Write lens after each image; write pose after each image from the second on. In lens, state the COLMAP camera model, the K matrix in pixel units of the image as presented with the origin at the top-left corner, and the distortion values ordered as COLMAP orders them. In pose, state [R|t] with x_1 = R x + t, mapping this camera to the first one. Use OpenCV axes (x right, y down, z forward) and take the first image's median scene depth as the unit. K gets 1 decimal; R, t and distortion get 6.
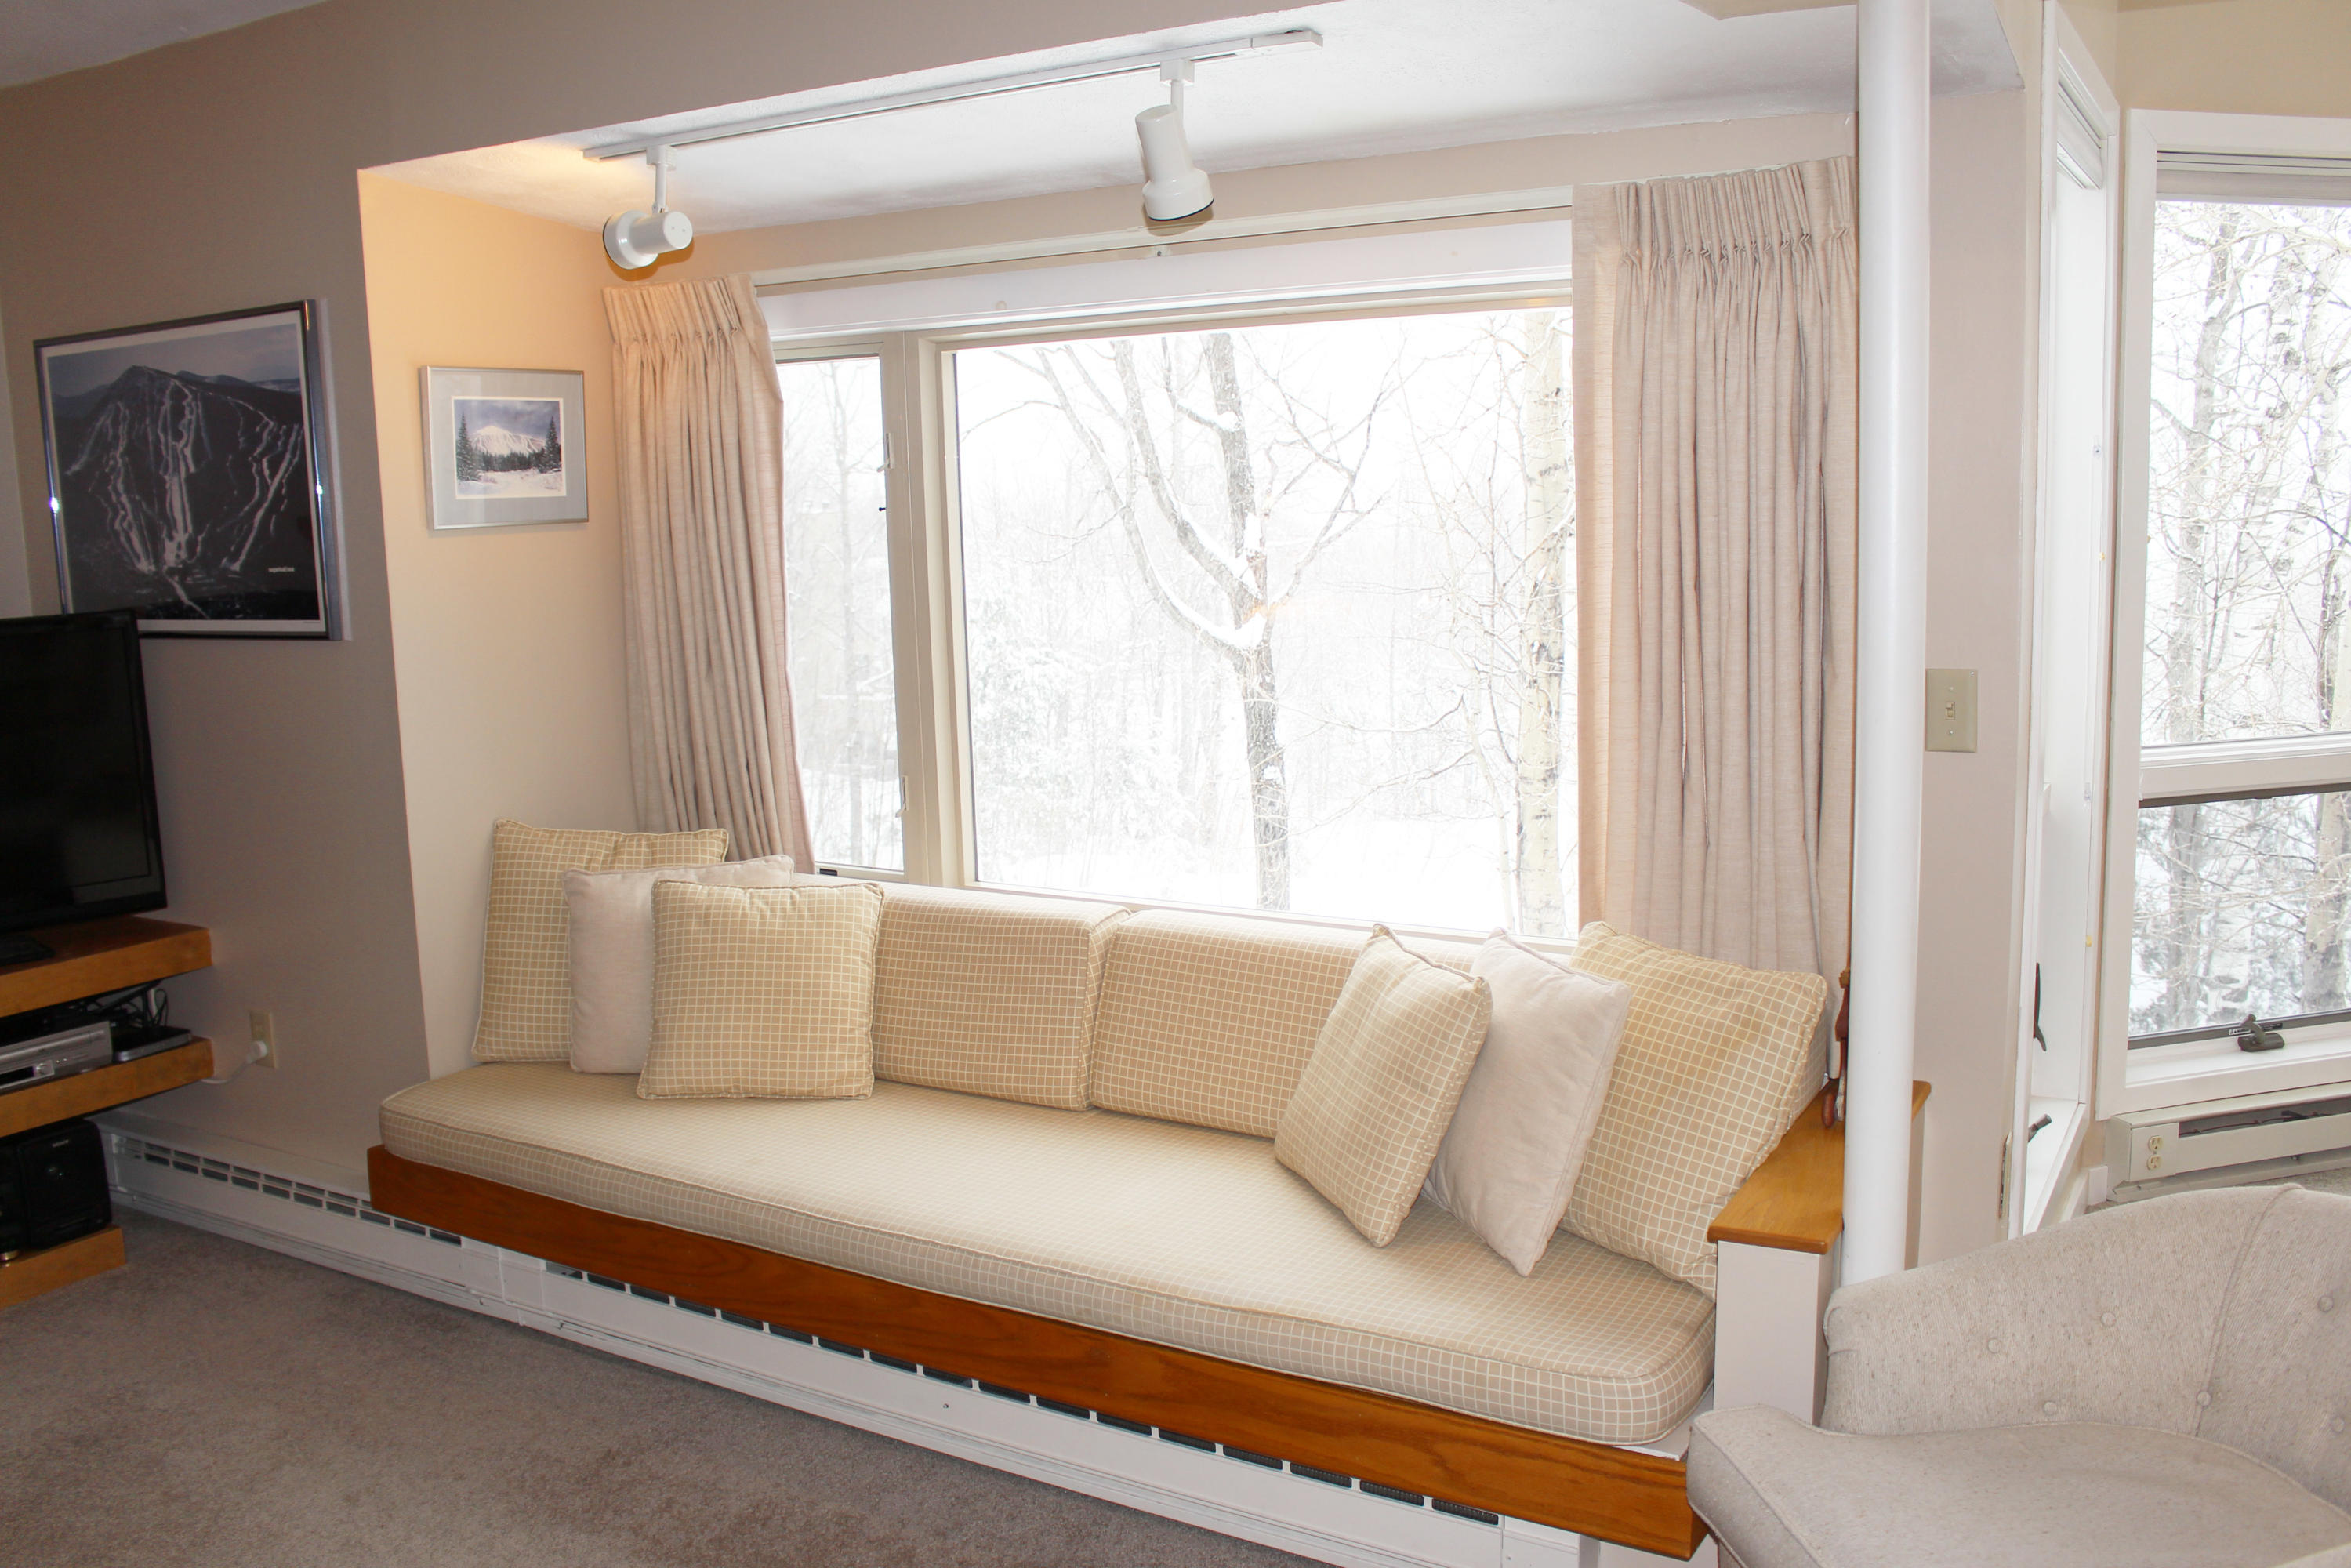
lens RADIAL K [[1947.7, 0, 1175.1], [0, 1947.7, 792.6], [0, 0, 1]] dist [-0.092268, 0.055621]
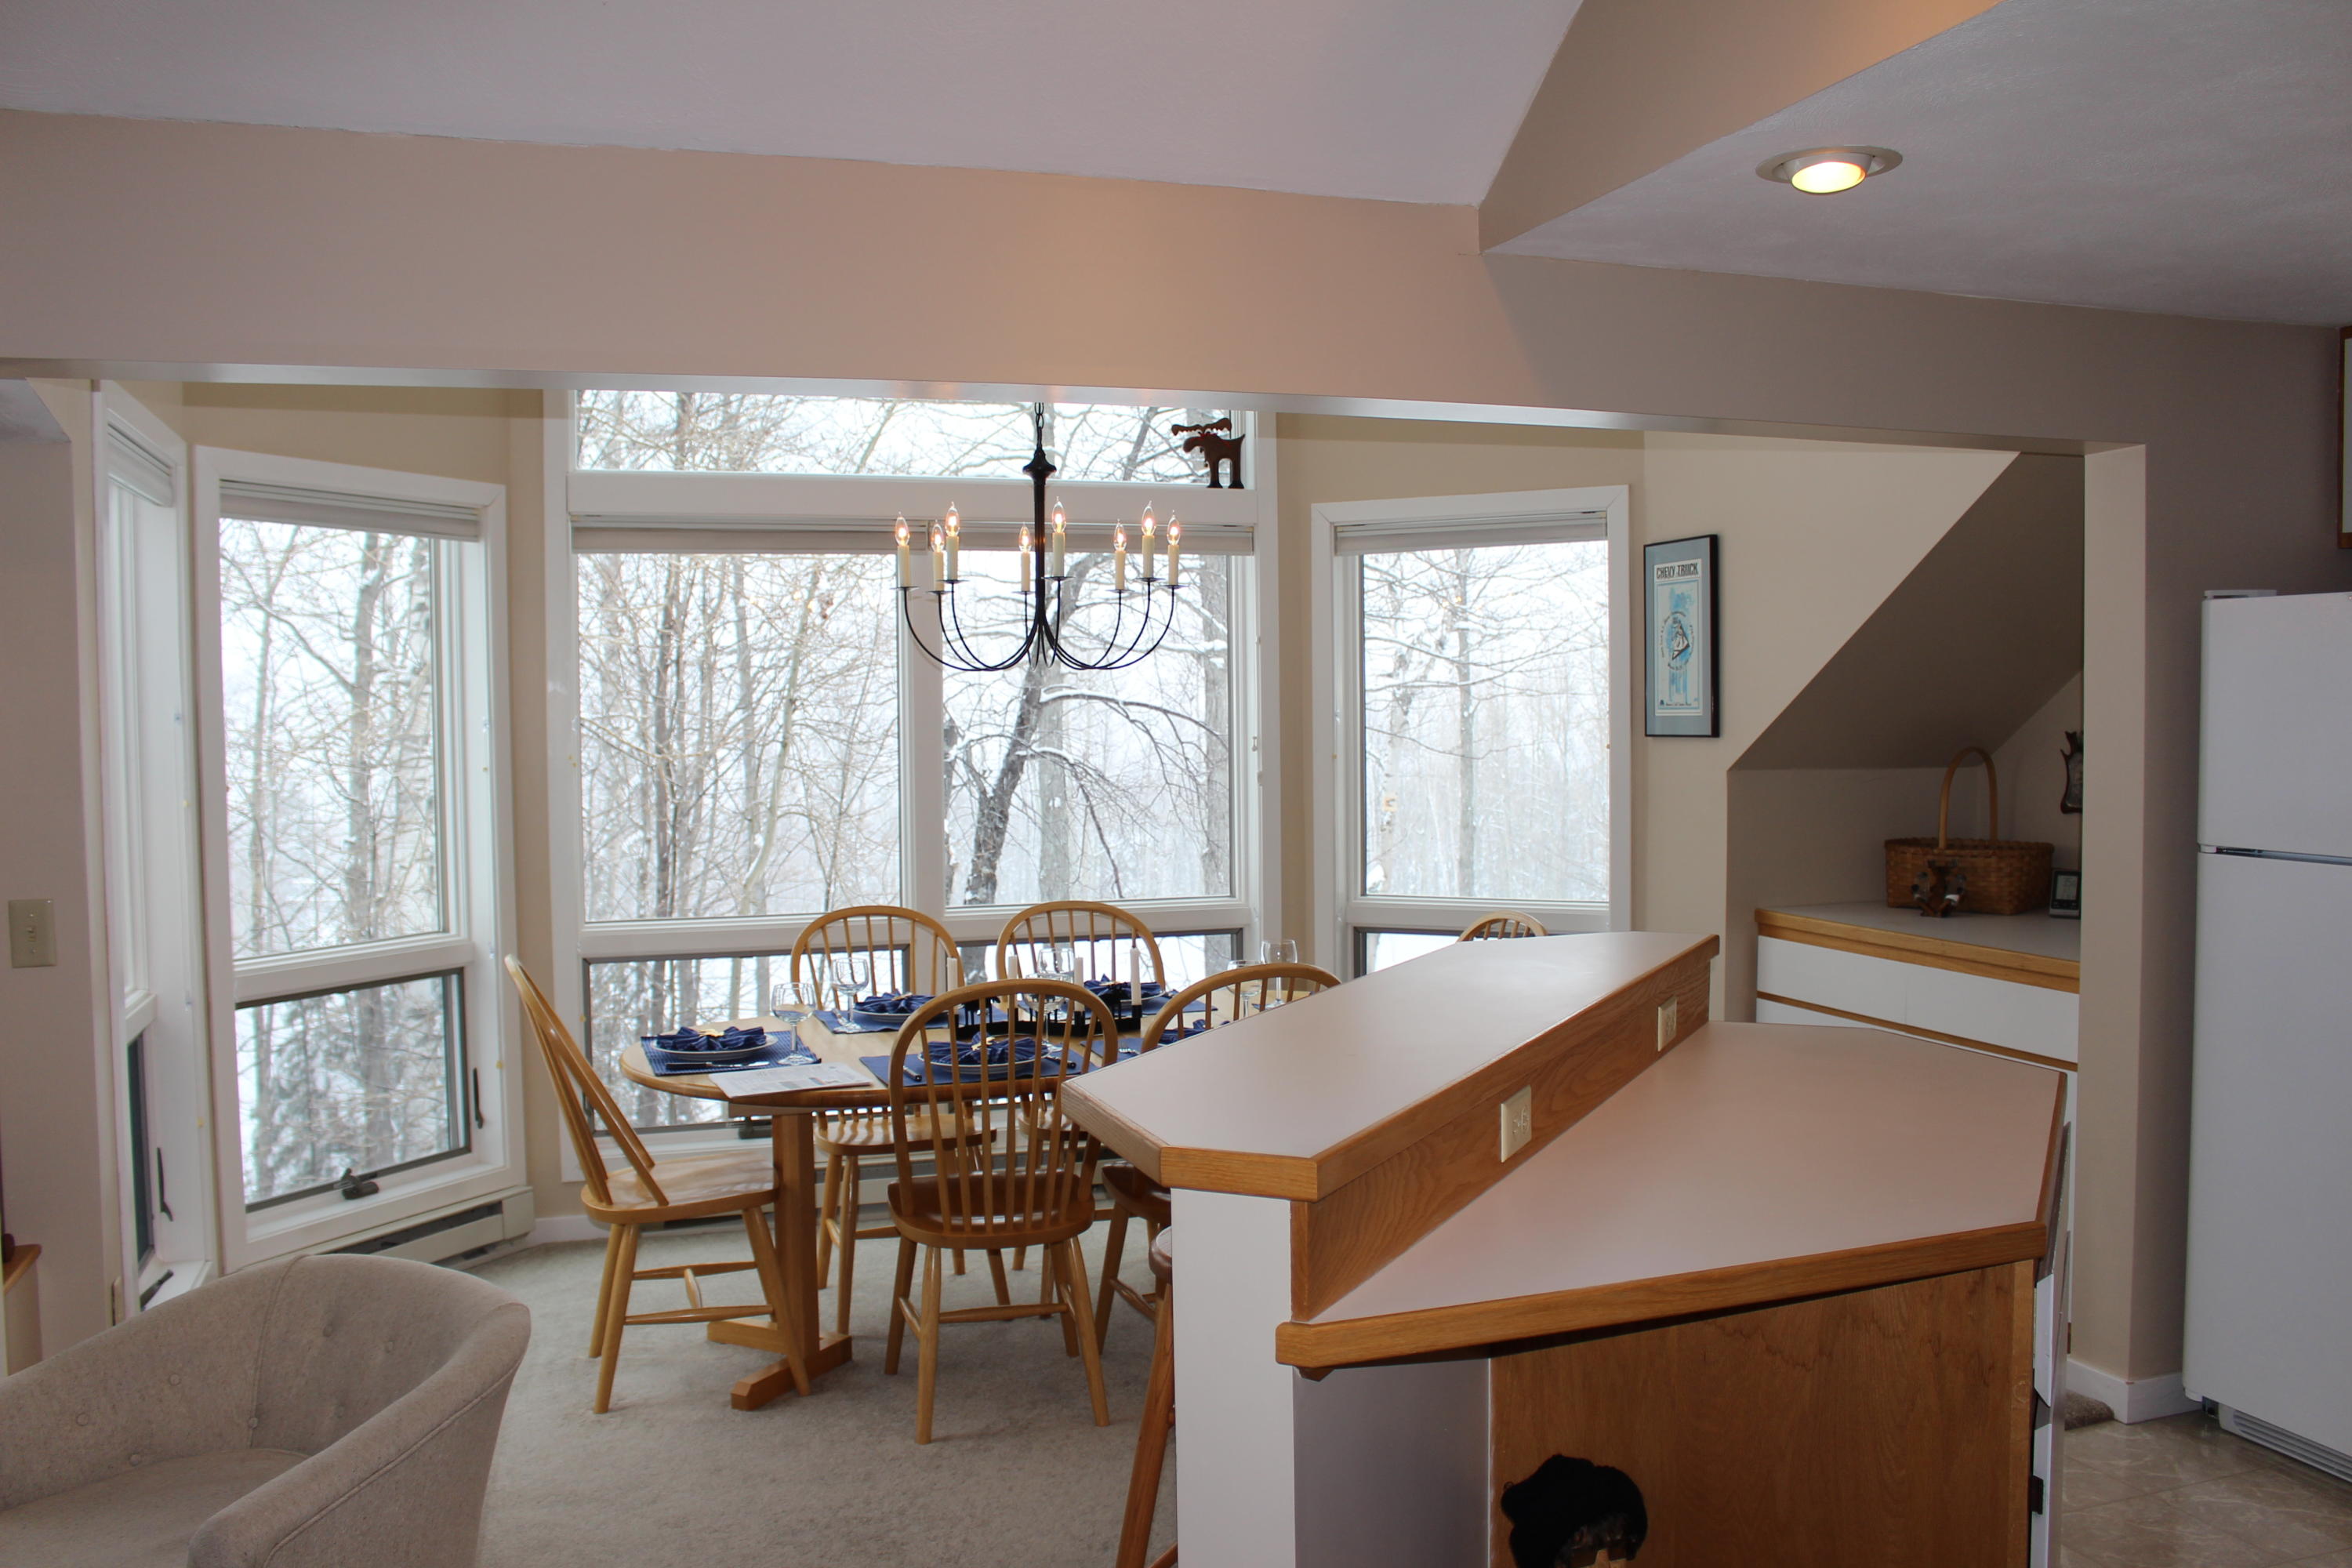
lens RADIAL K [[1948.4, 0, 1189.8], [0, 1948.4, 809.2], [0, 0, 1]] dist [-0.092268, 0.055621]
pose [[0.641715, -0.012793, 0.766836, -0.061904], [0.102036, 0.992397, -0.068831, 0.046267], [-0.760125, 0.122414, 0.638141, -0.425623]]
